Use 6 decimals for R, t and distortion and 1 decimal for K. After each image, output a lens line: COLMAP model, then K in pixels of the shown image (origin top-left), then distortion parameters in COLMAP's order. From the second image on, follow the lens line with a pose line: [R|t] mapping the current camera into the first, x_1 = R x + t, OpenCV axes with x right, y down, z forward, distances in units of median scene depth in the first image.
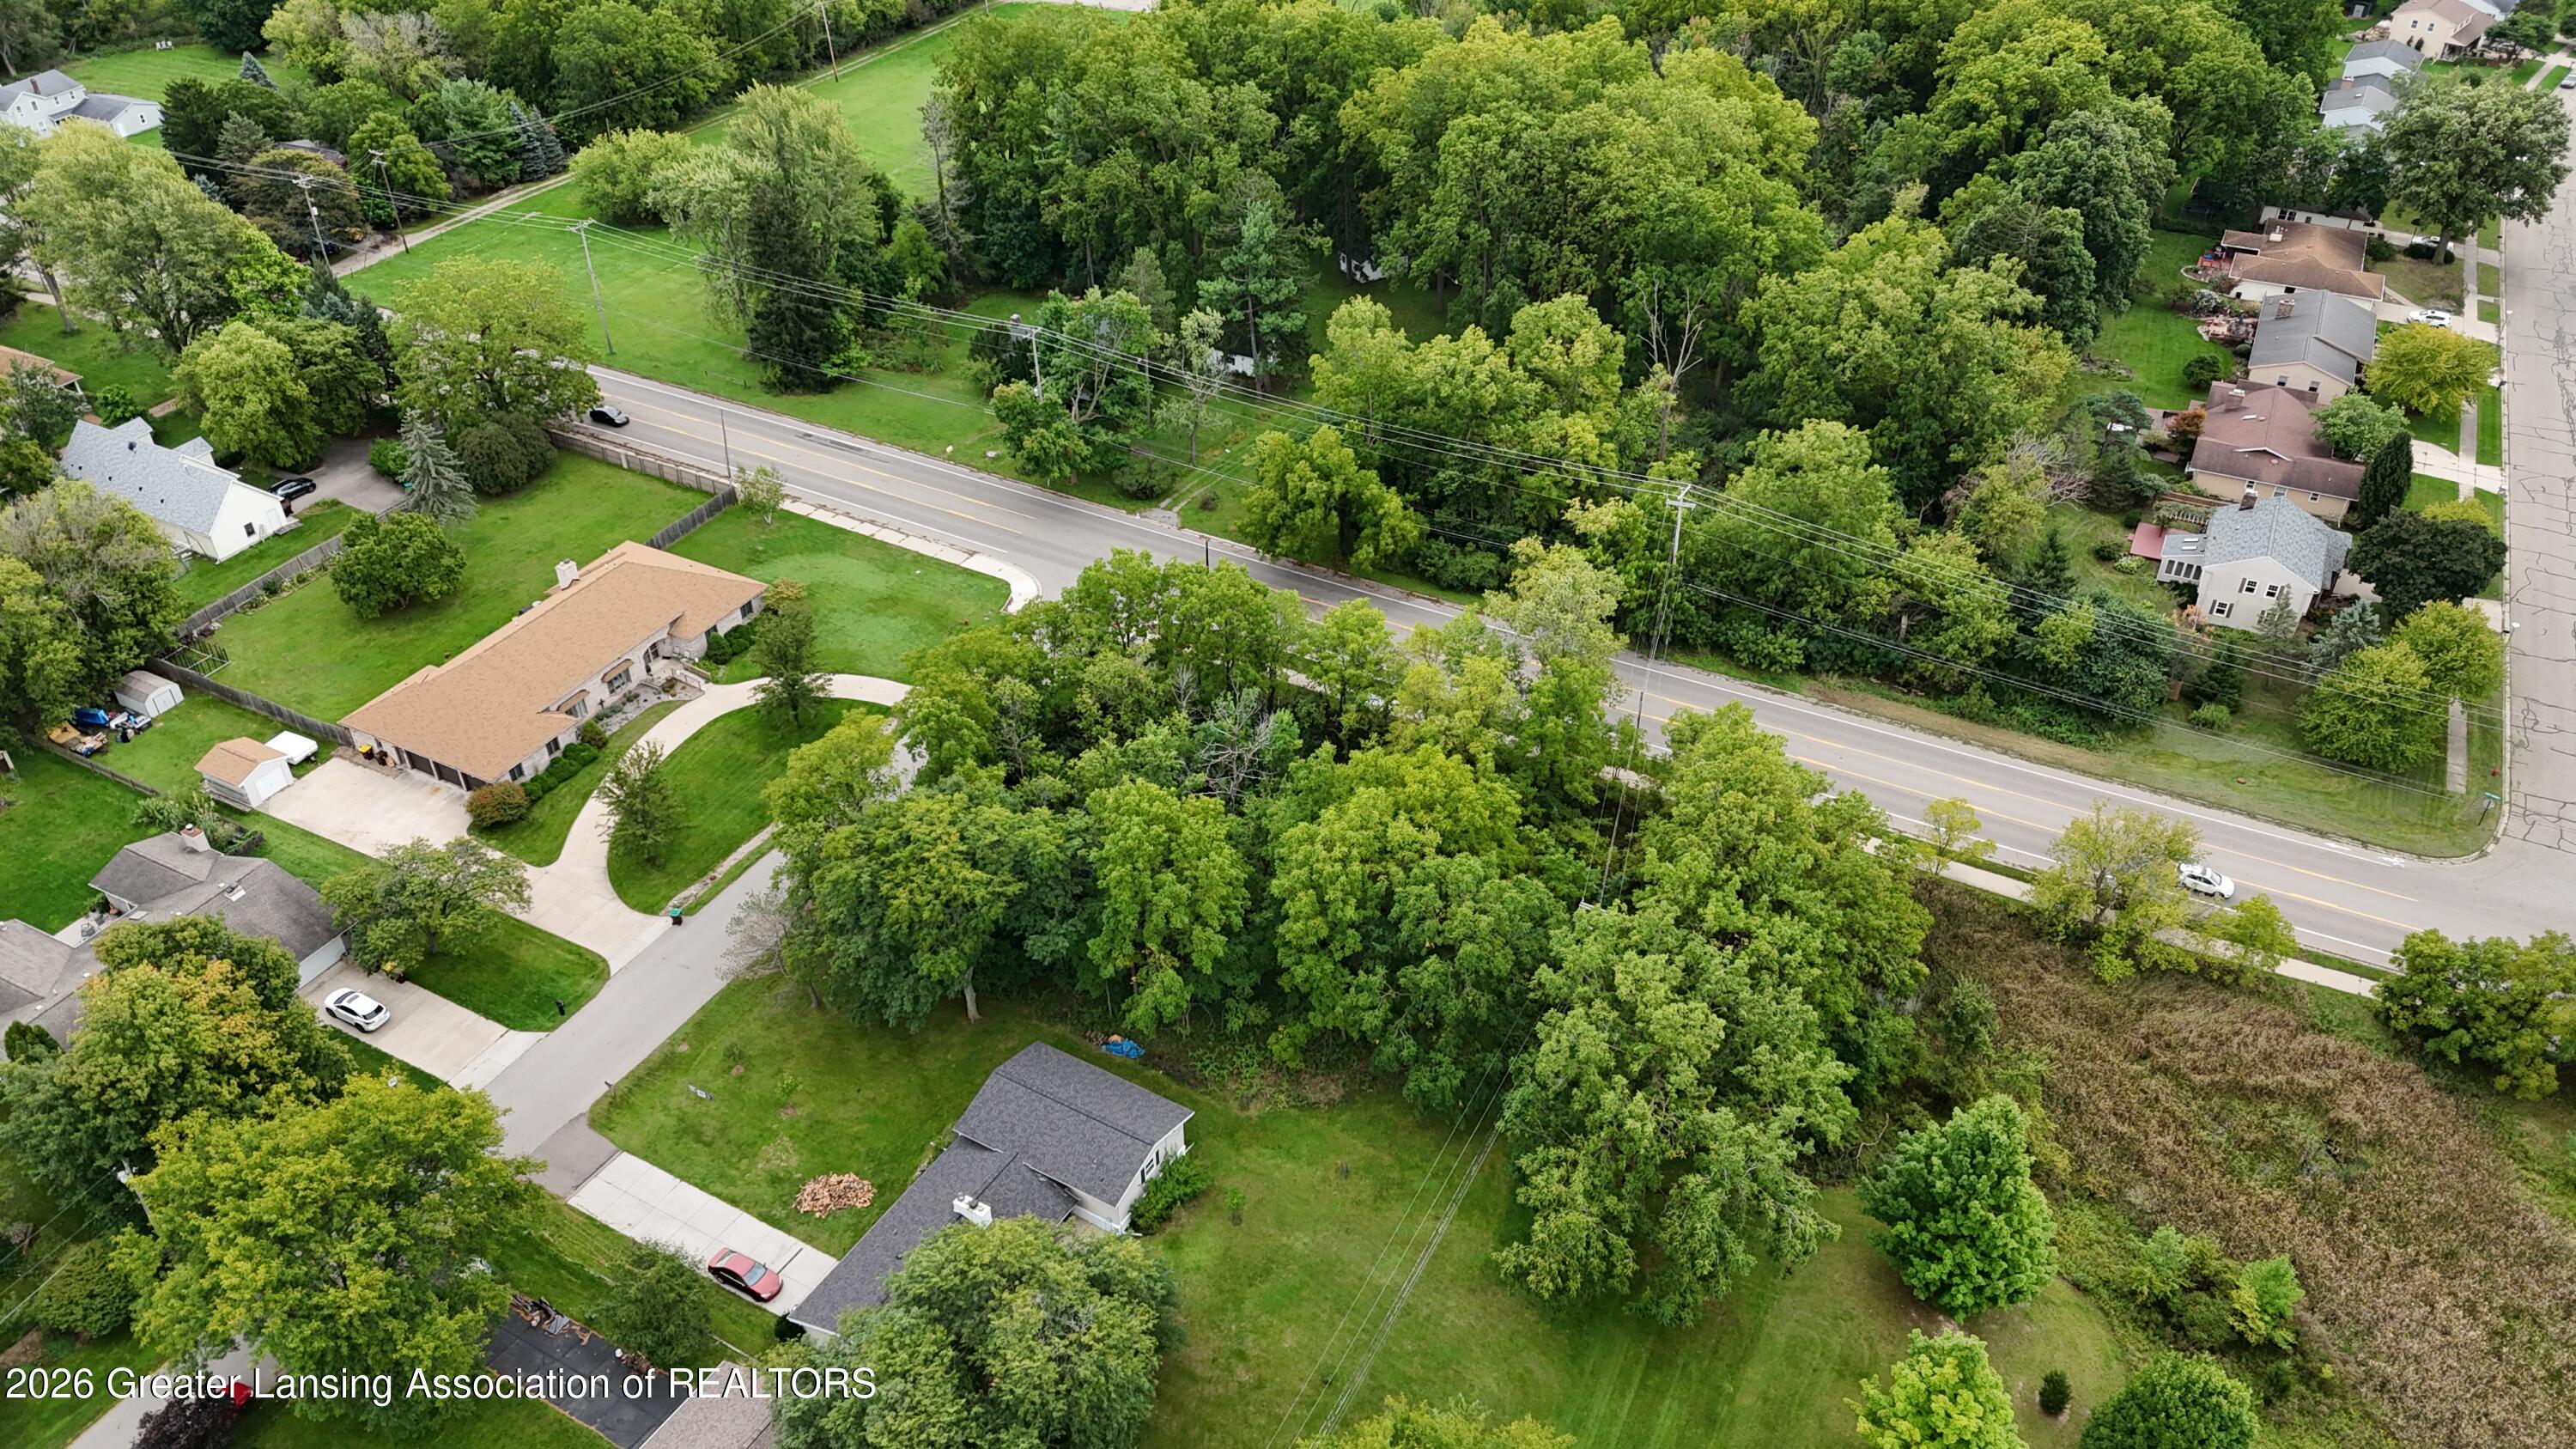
lens RADIAL K [[1893.7, 0, 1288.0], [0, 1893.7, 724.5], [0, 0, 1]] dist [0.057343, -0.003052]
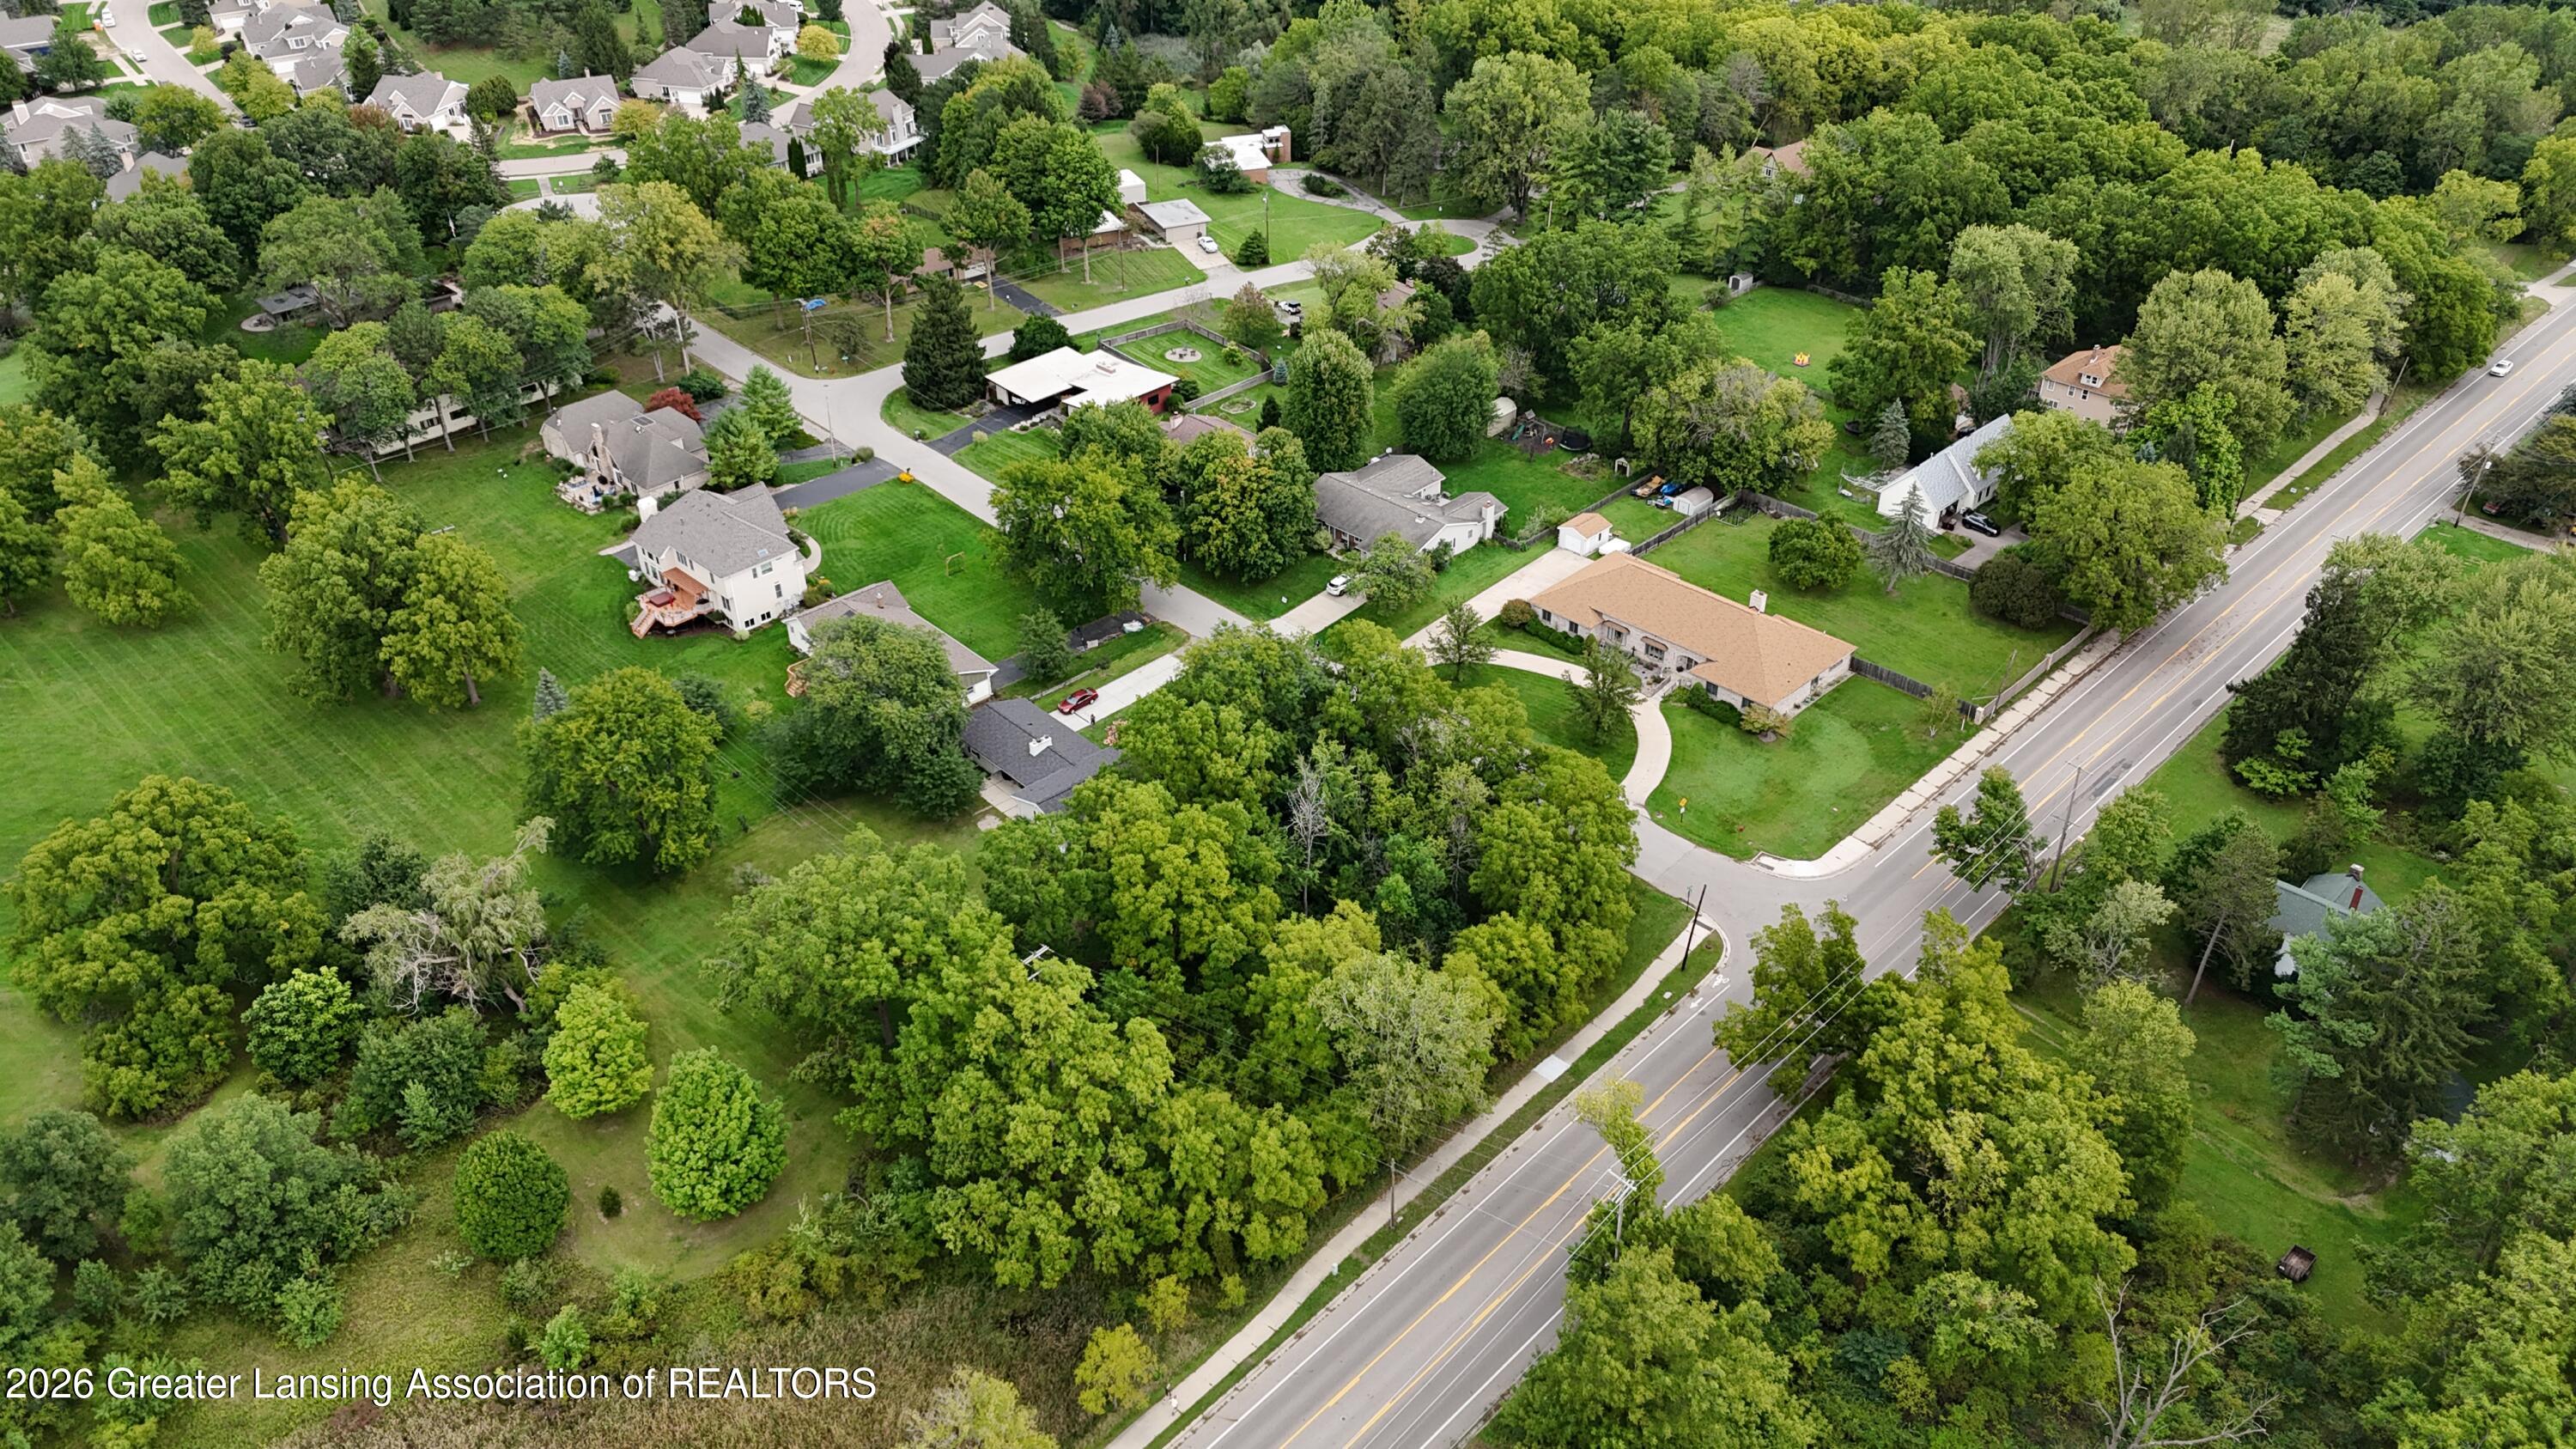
lens RADIAL K [[1893.7, 0, 1288.0], [0, 1893.7, 724.5], [0, 0, 1]] dist [0.057343, -0.003052]
pose [[-0.284663, 0.545774, -0.788098, 0.775826], [-0.554285, 0.577044, 0.599824, -0.636275], [0.782135, 0.607579, 0.138251, 0.653399]]
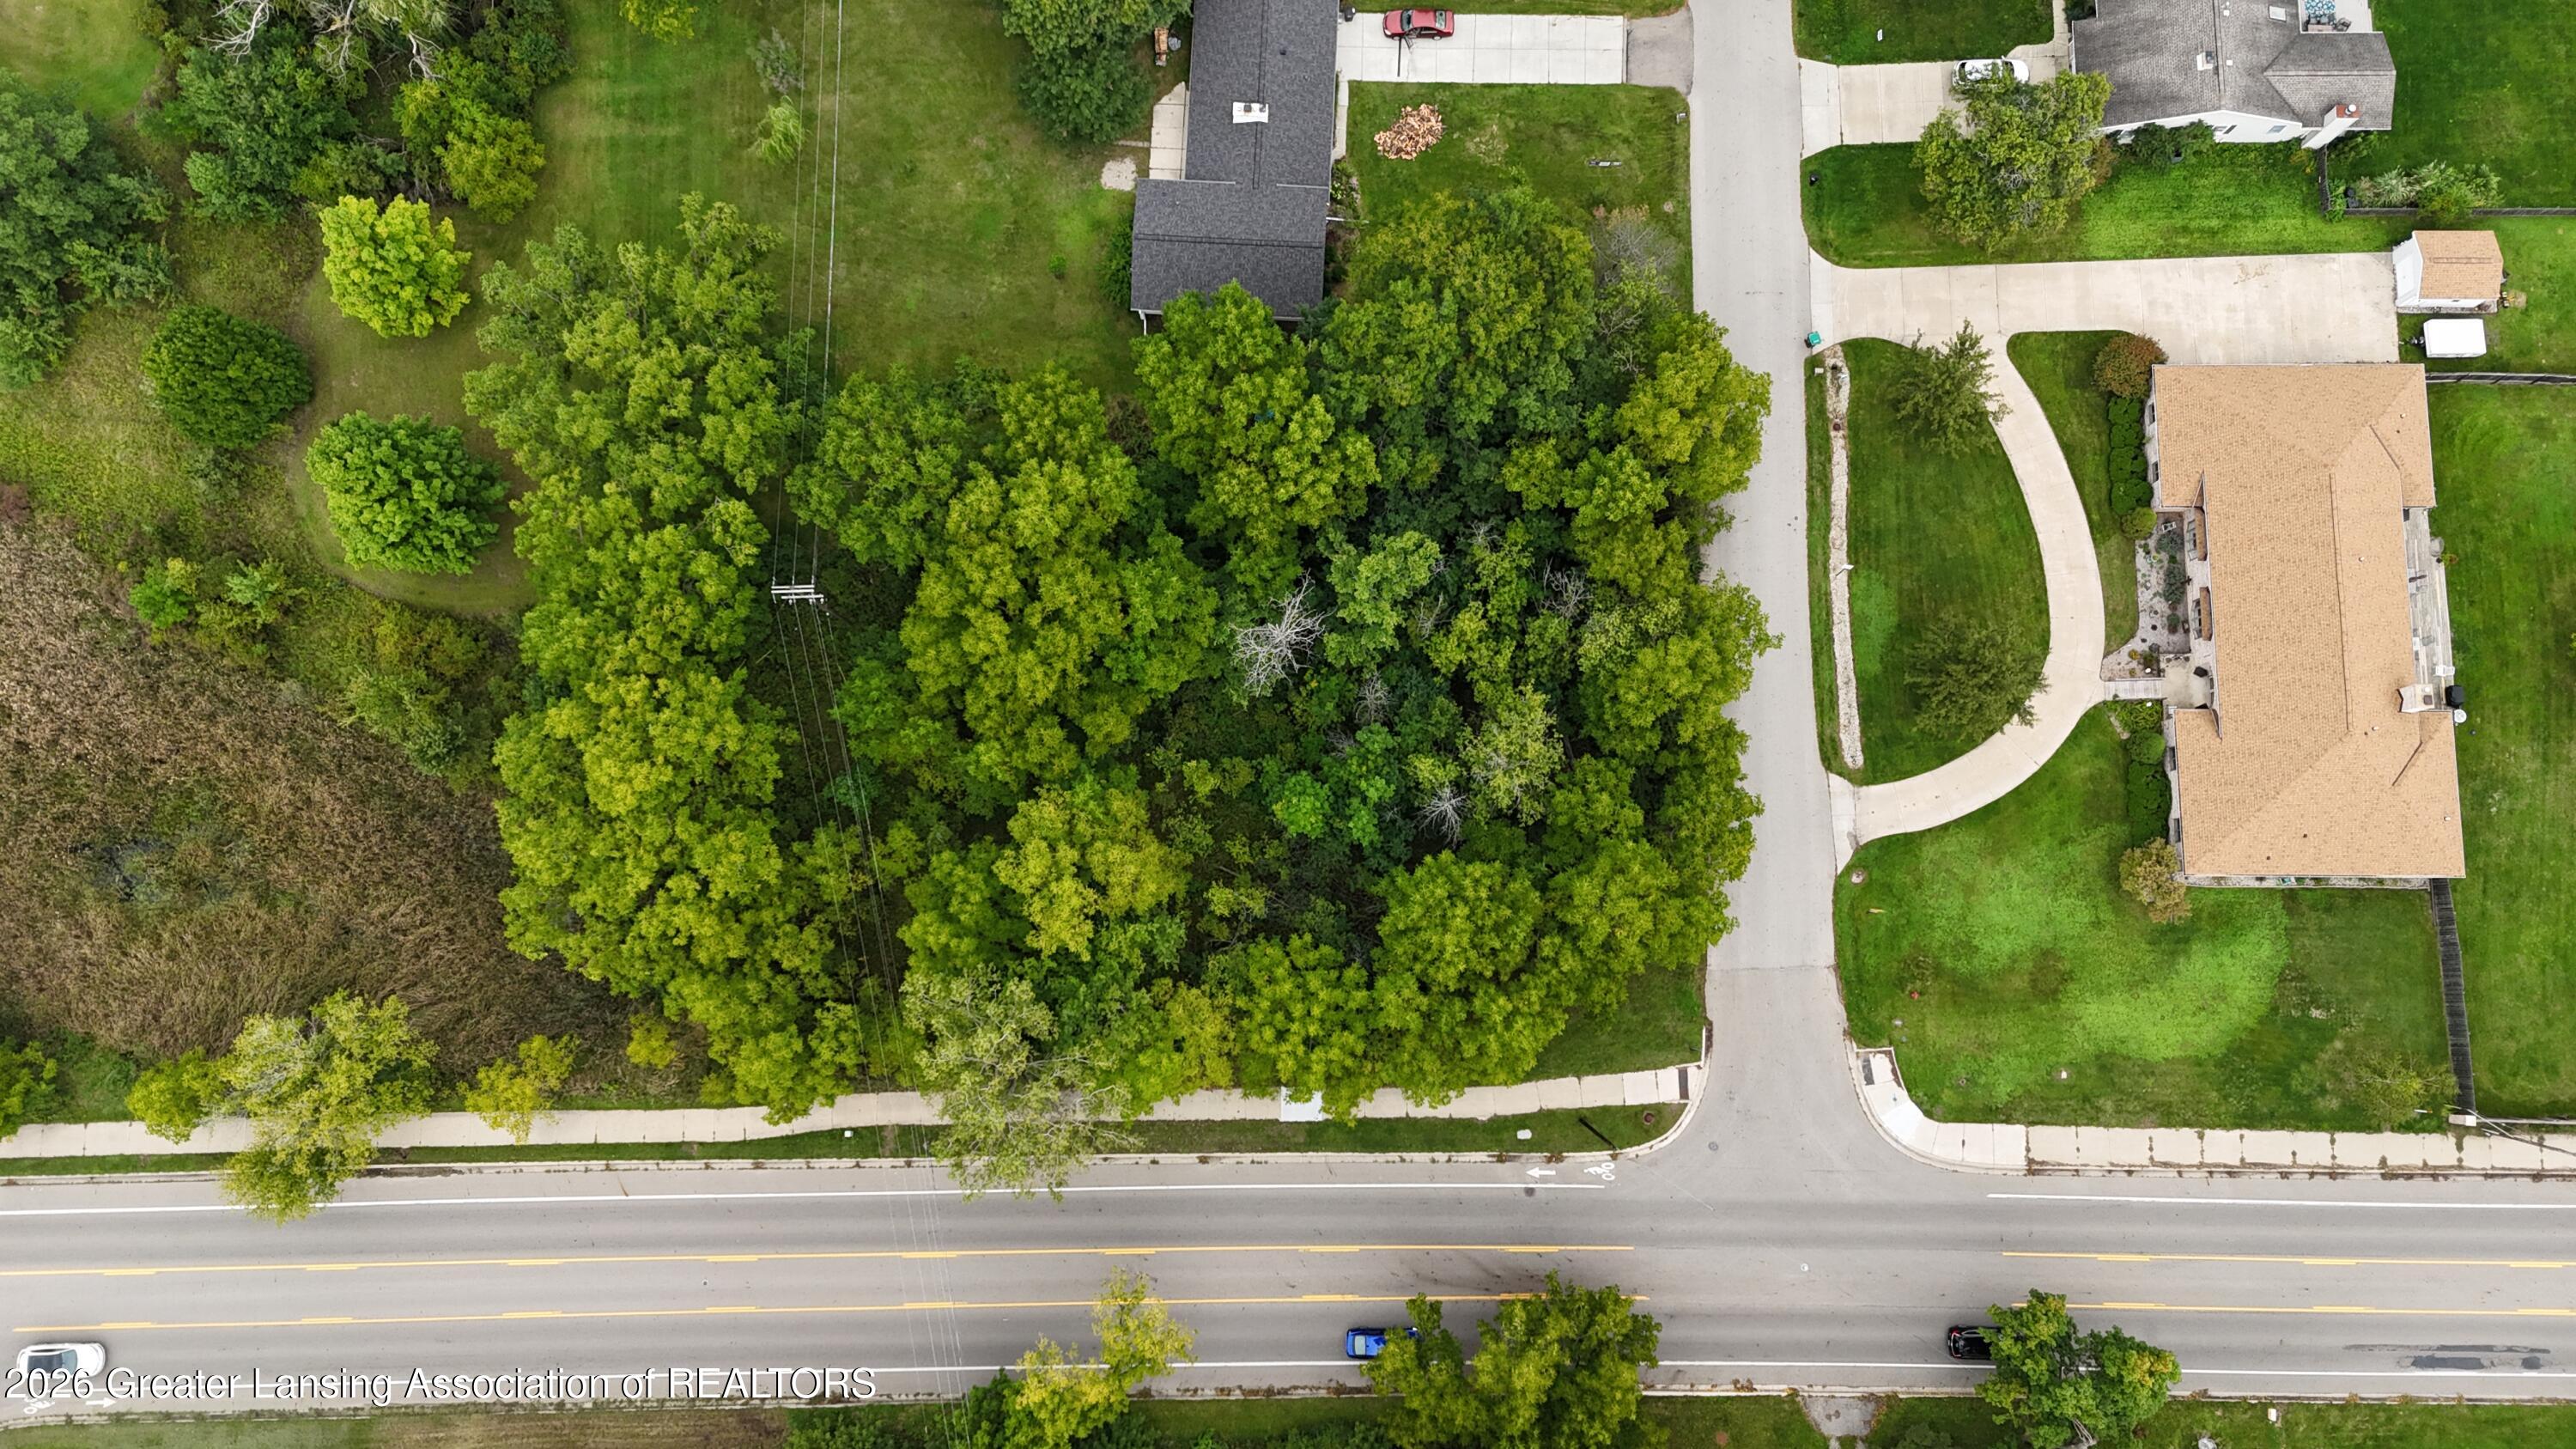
lens RADIAL K [[1888.7, 0, 1288.0], [0, 1888.7, 724.5], [0, 0, 1]] dist [0.041011, -0.000198]
pose [[-0.881557, 0.469626, -0.048050, 0.020855], [-0.270489, -0.419070, 0.866727, -0.591891], [0.386901, 0.777066, 0.496463, 0.521678]]
